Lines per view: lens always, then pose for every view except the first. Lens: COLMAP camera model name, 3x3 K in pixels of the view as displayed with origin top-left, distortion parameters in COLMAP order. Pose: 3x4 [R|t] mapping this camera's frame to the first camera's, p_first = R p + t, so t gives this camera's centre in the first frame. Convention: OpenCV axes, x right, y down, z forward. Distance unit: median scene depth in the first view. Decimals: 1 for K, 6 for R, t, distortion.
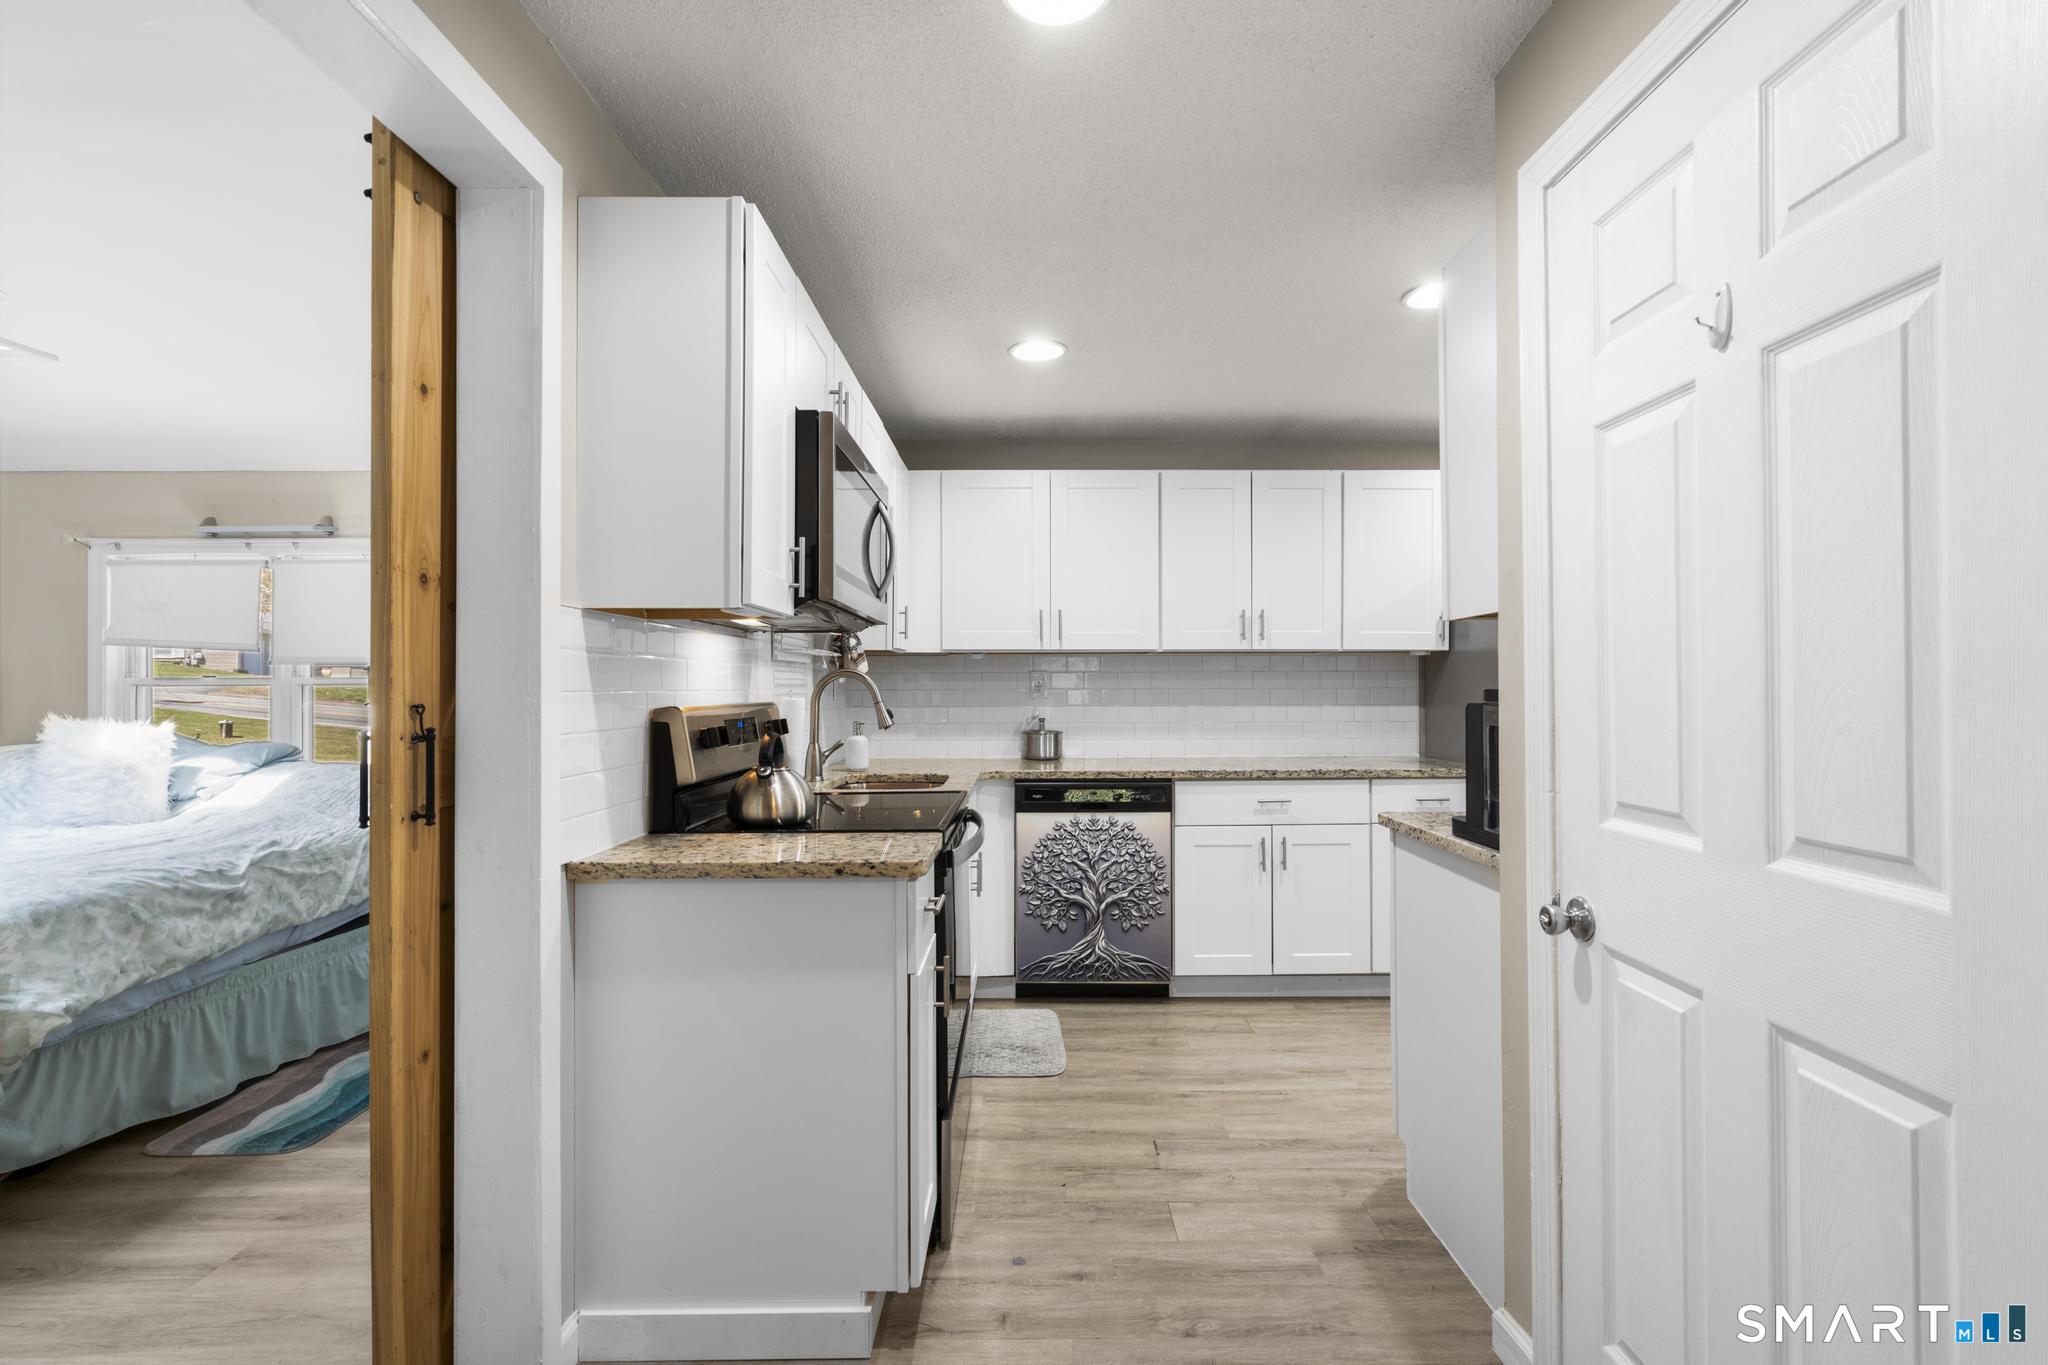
lens RADIAL K [[923.3, 0, 1045.7], [0, 923.3, 685.1], [0, 0, 1]] dist [-0.005423, 0.002549]
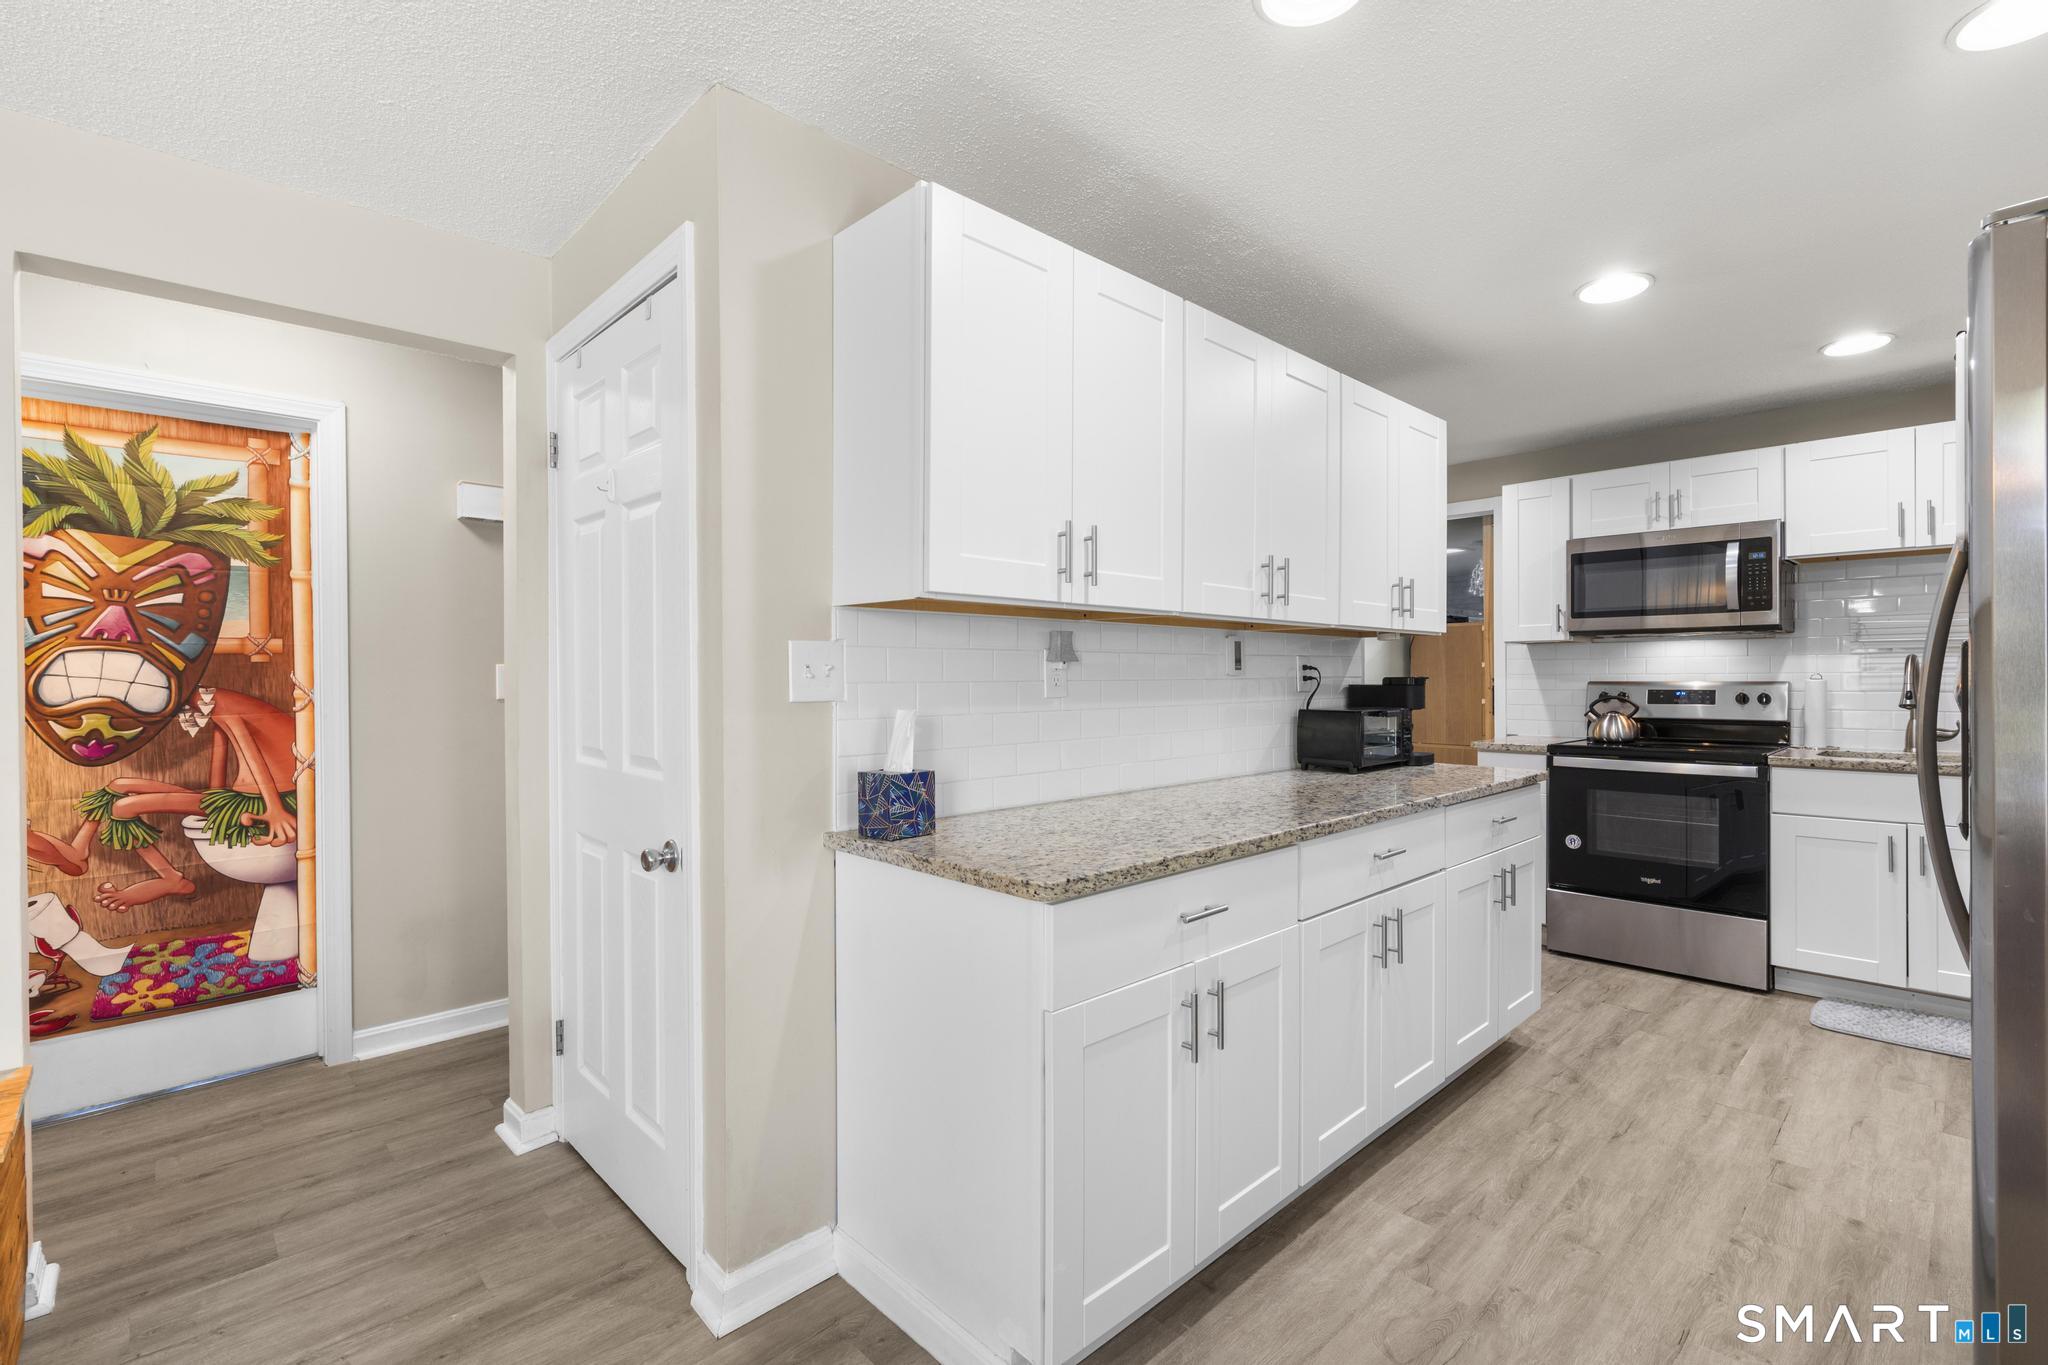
lens RADIAL K [[923.3, 0, 1033.9], [0, 923.3, 679.0], [0, 0, 1]] dist [-0.005423, 0.002549]
pose [[-0.731752, 0.007481, -0.681530, 1.877790], [0.010185, 0.999948, 0.000041, -0.001969], [0.681495, -0.006911, -0.731790, 1.533851]]
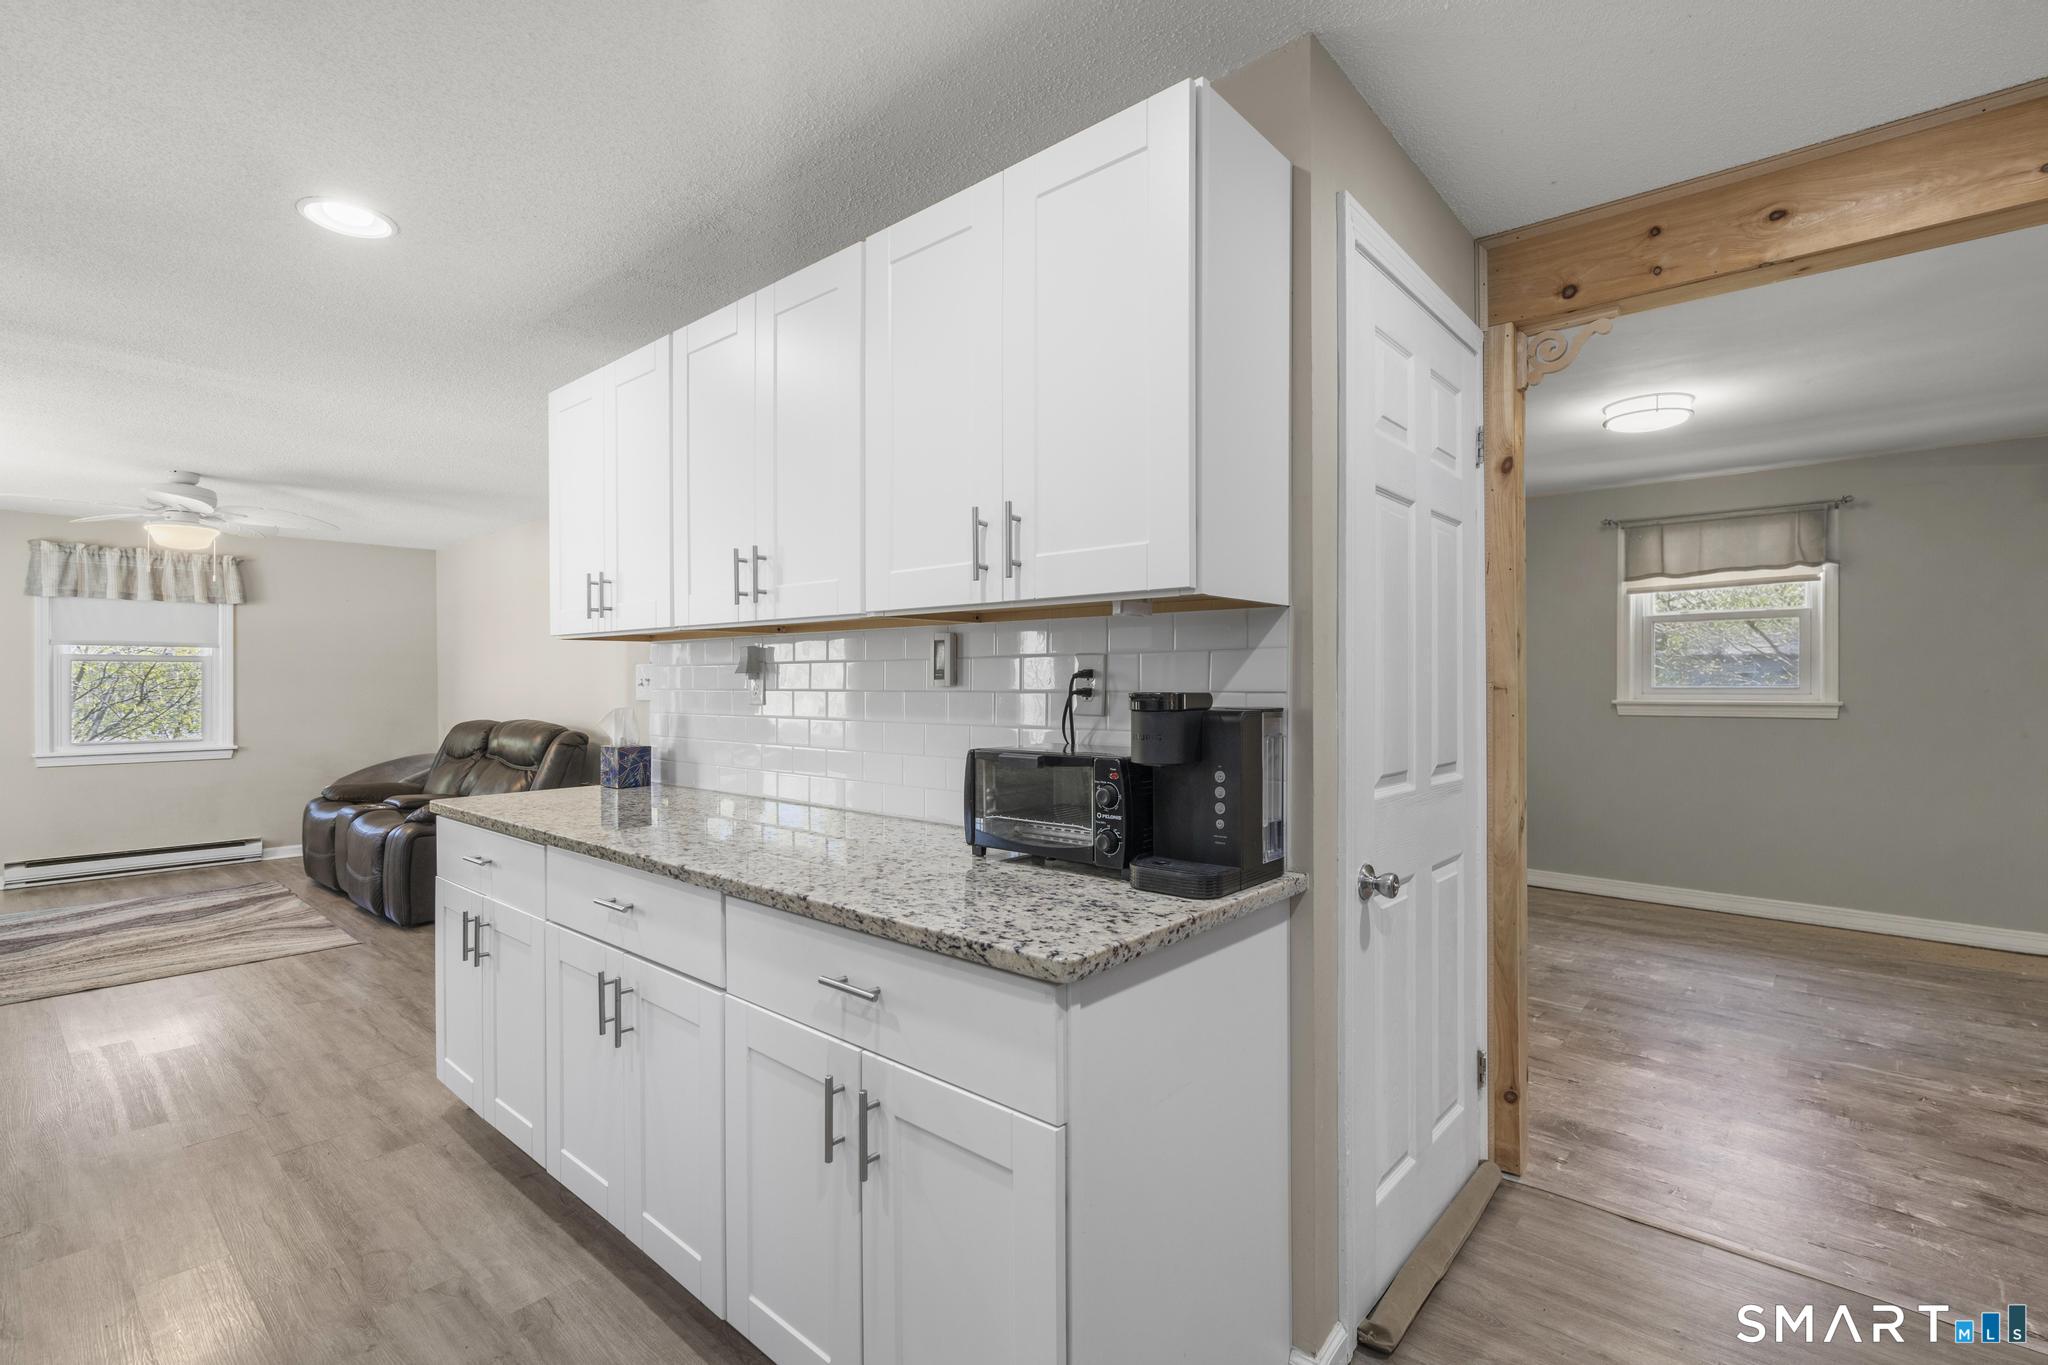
lens RADIAL K [[923.3, 0, 1036.8], [0, 923.3, 681.8], [0, 0, 1]] dist [-0.005423, 0.002549]
pose [[-0.747440, 0.004265, 0.664316, 0.064048], [0.000114, 0.999980, -0.006292, -0.003244], [-0.664329, -0.004627, -0.747426, 1.427162]]
